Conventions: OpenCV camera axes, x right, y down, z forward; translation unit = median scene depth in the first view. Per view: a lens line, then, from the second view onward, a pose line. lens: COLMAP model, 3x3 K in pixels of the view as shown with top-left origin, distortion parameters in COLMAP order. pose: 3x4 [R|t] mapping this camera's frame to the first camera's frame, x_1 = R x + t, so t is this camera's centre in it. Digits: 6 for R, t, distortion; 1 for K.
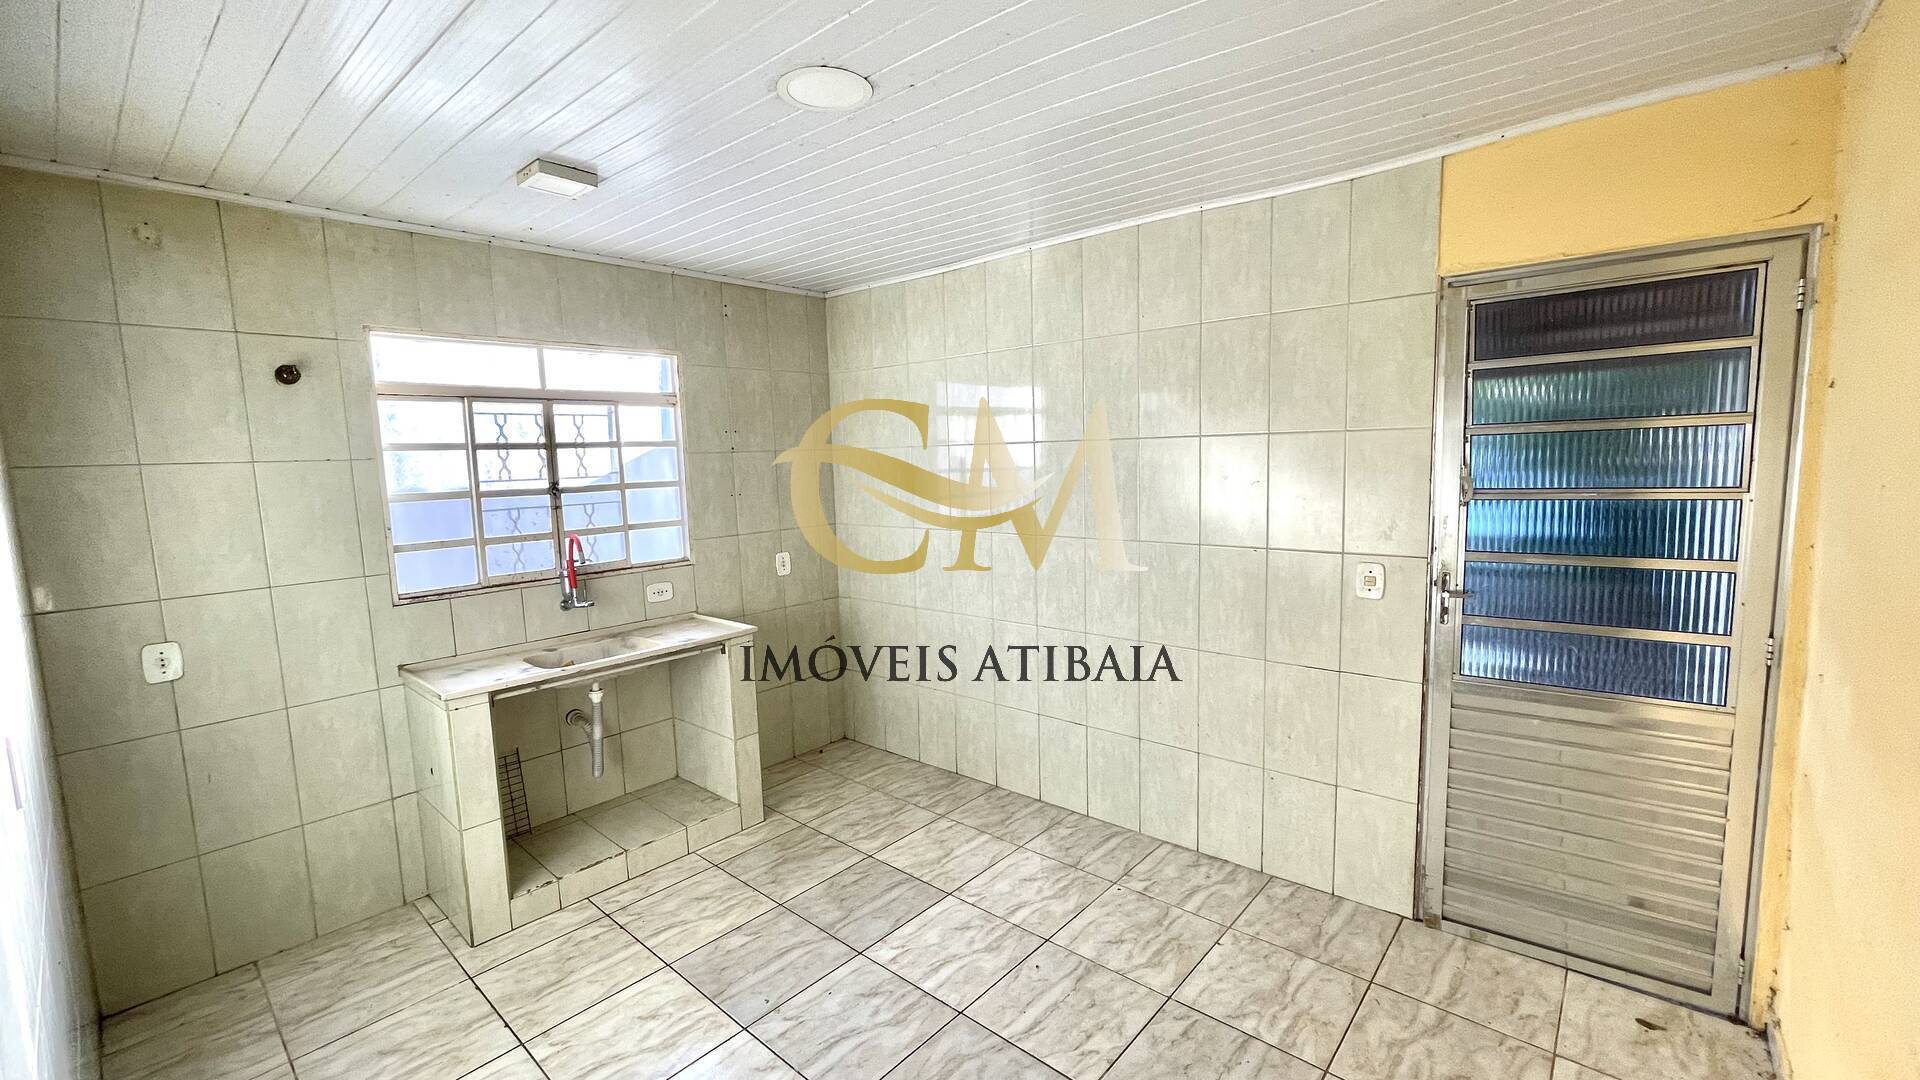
lens RADIAL K [[778.3, 0, 960.0], [0, 778.3, 540.0], [0, 0, 1]] dist [-0.002585, 0.000695]
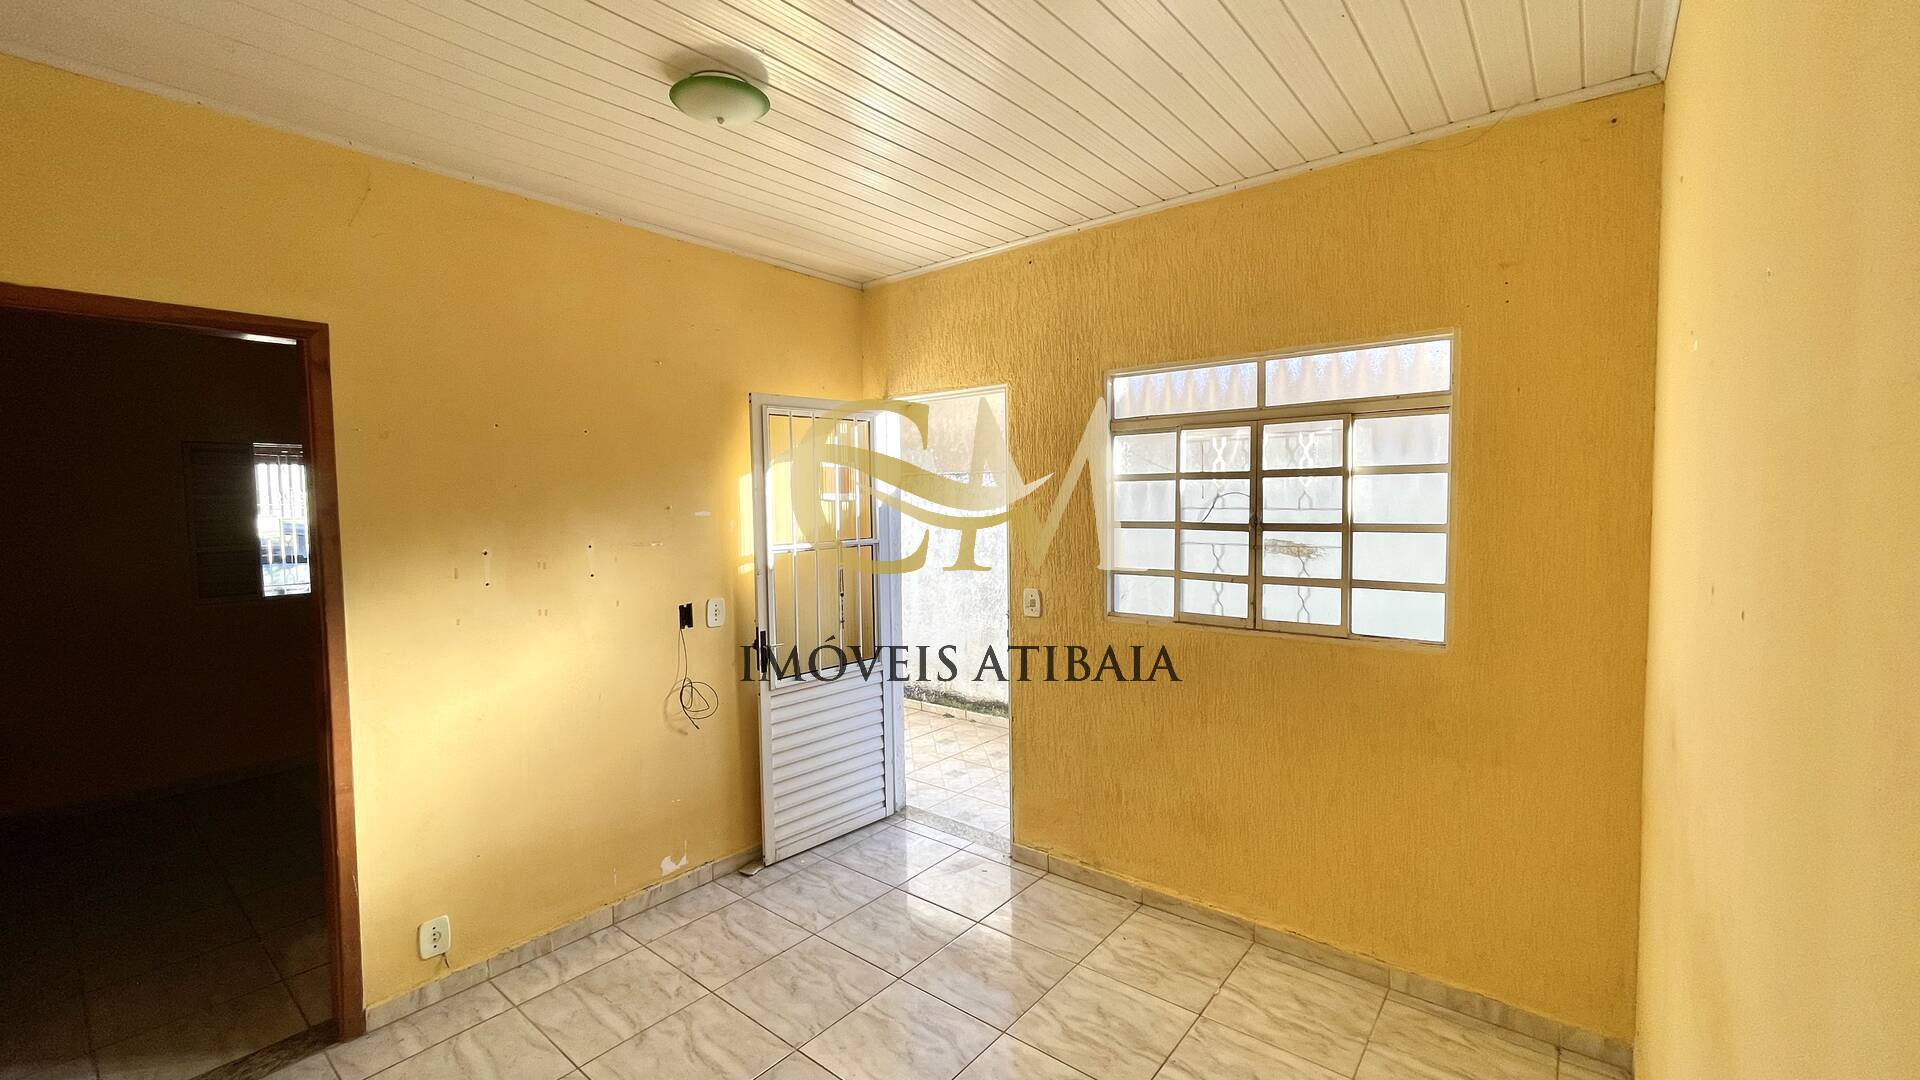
lens RADIAL K [[791.2, 0, 961.0], [0, 791.2, 534.9], [0, 0, 1]] dist [-0.001263, 0.000110]
pose [[0.033370, 0.083093, -0.995983, 0.317675], [-0.099882, 0.991826, 0.079400, -0.089195], [0.994440, 0.096831, 0.041397, 0.628433]]
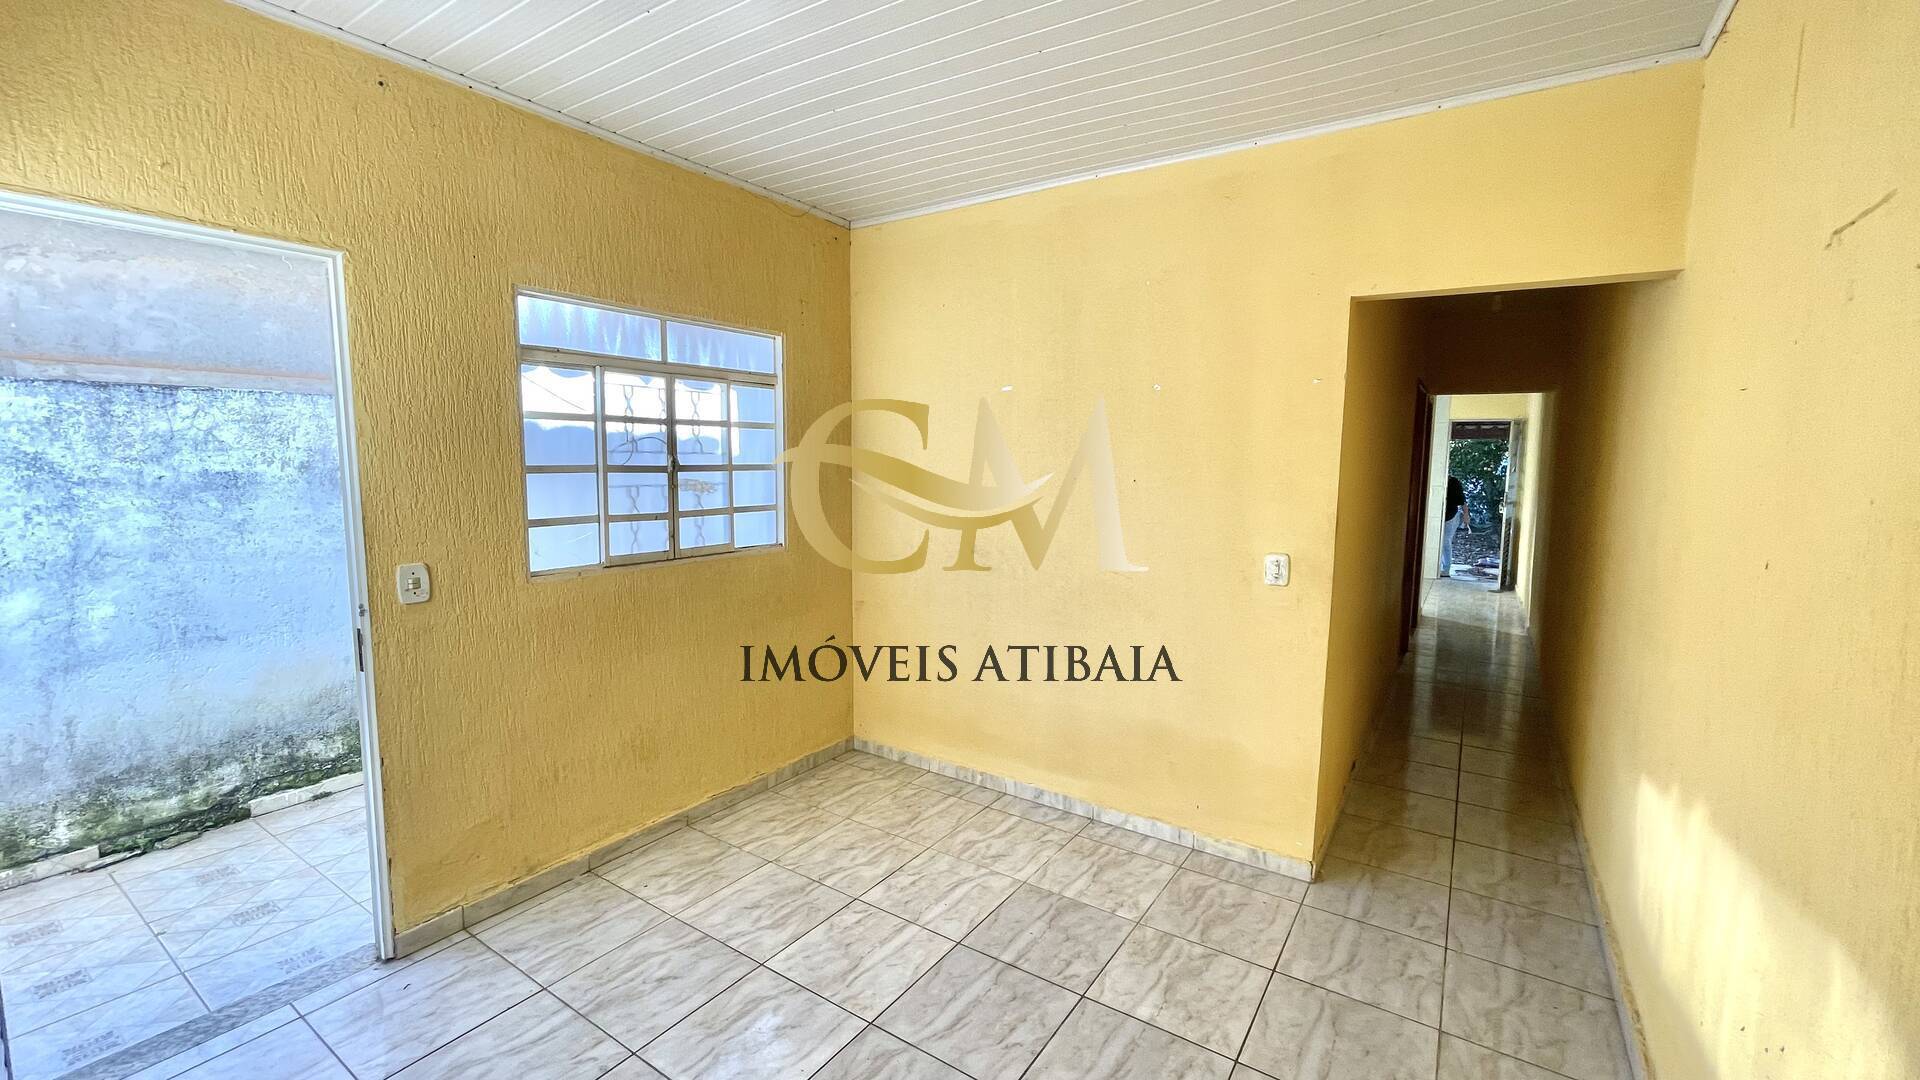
lens RADIAL K [[769.0, 0, 970.1], [0, 769.0, 540.9], [0, 0, 1]] dist [-0.002114, 0.000094]
pose [[0.990682, 0.029480, 0.132963, -0.273091], [-0.028890, 0.999562, -0.006370, 0.020024], [-0.133093, 0.002469, 0.991100, 0.012603]]
